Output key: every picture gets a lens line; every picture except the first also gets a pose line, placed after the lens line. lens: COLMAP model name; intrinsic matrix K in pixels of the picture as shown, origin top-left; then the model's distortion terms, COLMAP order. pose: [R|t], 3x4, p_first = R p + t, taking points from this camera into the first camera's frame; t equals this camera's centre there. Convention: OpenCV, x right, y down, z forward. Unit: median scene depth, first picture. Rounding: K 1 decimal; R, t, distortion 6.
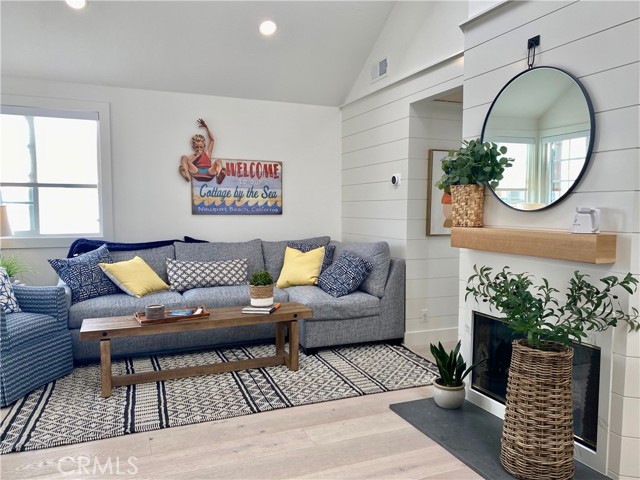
lens RADIAL K [[479.4, 0, 319.9], [0, 479.4, 239.6], [0, 0, 1]] dist [0.025637, -0.036744]
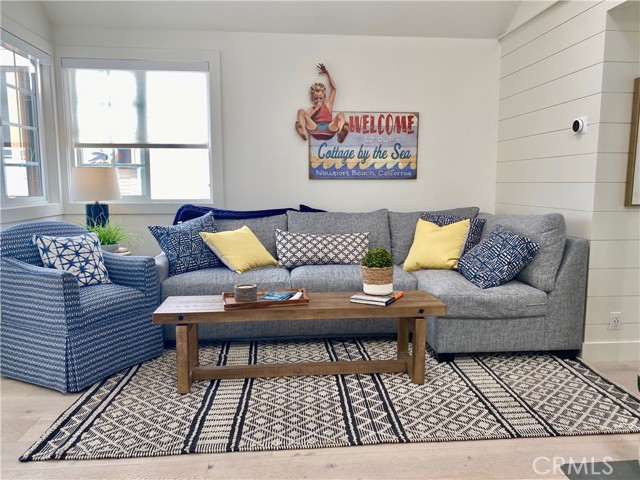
lens RADIAL K [[479.4, 0, 321.9], [0, 479.4, 239.1], [0, 0, 1]] dist [0.025637, -0.036744]
pose [[0.953732, 0.033475, -0.298788, 0.018299], [-0.018735, 0.998468, 0.052062, 0.012576], [0.300073, -0.044055, 0.952898, 0.245265]]
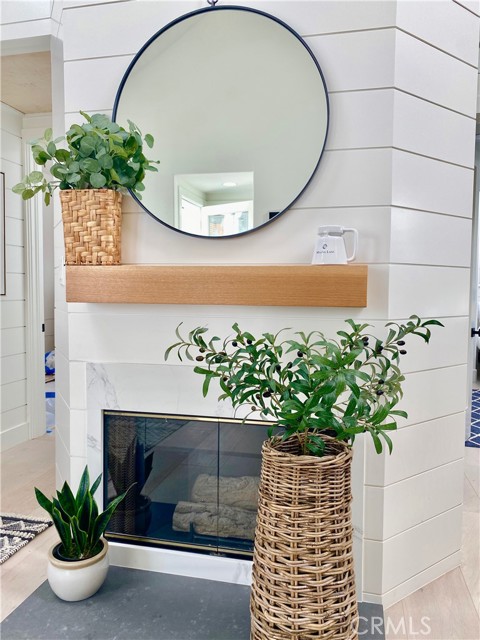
lens RADIAL K [[479.4, 0, 241.7], [0, 479.4, 315.5], [0, 0, 1]] dist [0.025637, -0.036744]
pose [[0.587144, -0.045163, 0.808222, -0.052216], [0.045511, 0.998705, 0.022746, 0.025391], [-0.808202, 0.023428, 0.588439, 0.483617]]
